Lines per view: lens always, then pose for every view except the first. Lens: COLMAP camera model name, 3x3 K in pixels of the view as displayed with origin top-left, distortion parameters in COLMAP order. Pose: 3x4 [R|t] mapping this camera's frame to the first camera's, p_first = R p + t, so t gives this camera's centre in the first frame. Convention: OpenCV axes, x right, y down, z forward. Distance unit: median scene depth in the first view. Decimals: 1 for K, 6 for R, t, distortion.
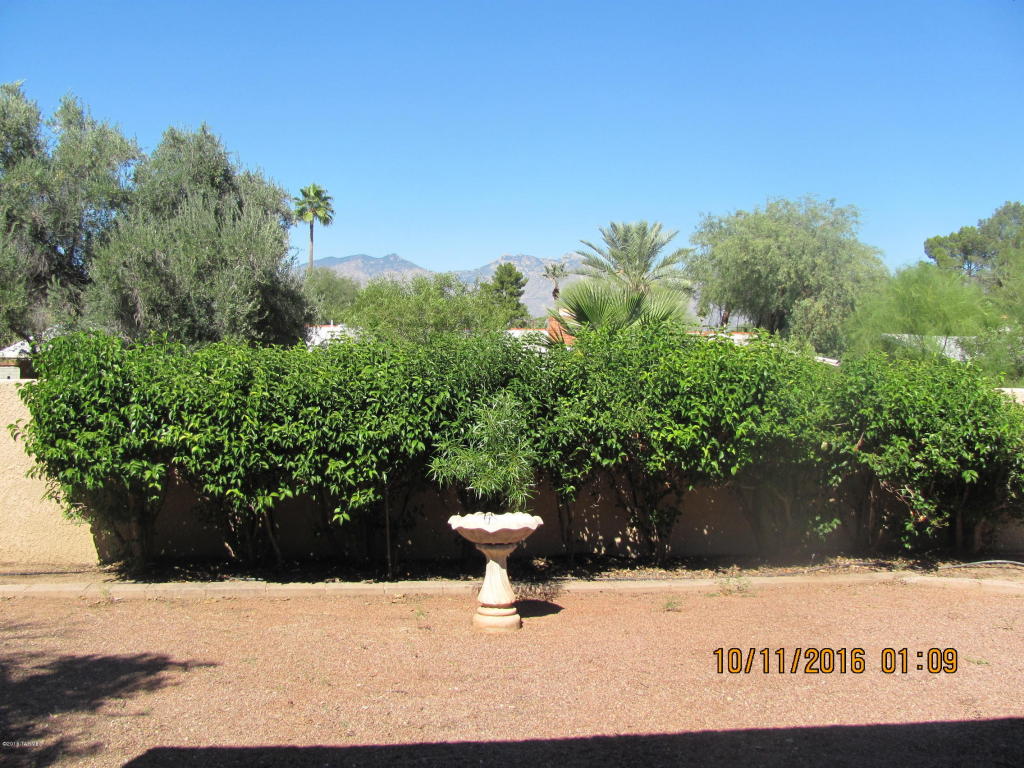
lens RADIAL K [[1076.6, 0, 512.1], [0, 1076.6, 383.8], [0, 0, 1]] dist [-0.148546, 0.000000]
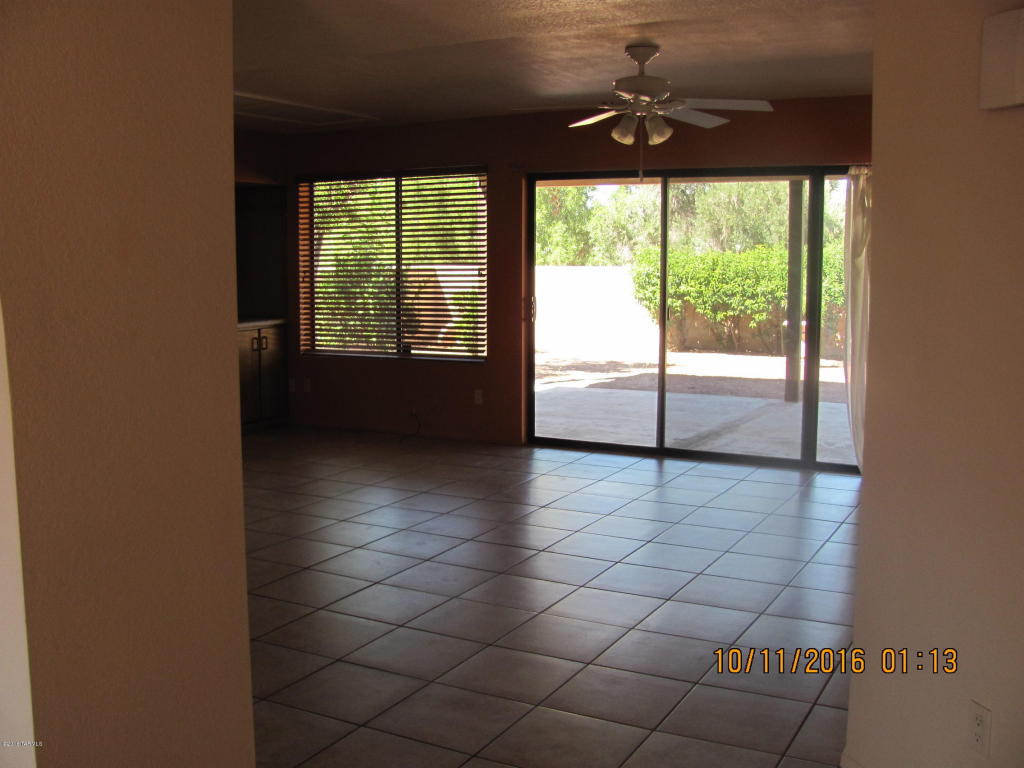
lens RADIAL K [[1076.6, 0, 511.9], [0, 1076.6, 383.4], [0, 0, 1]] dist [-0.148546, 0.000000]
pose [[0.814898, 0.052899, -0.577186, 0.792418], [-0.004912, 0.996421, 0.084387, 0.059177], [0.579584, -0.065931, 0.812241, -1.258082]]
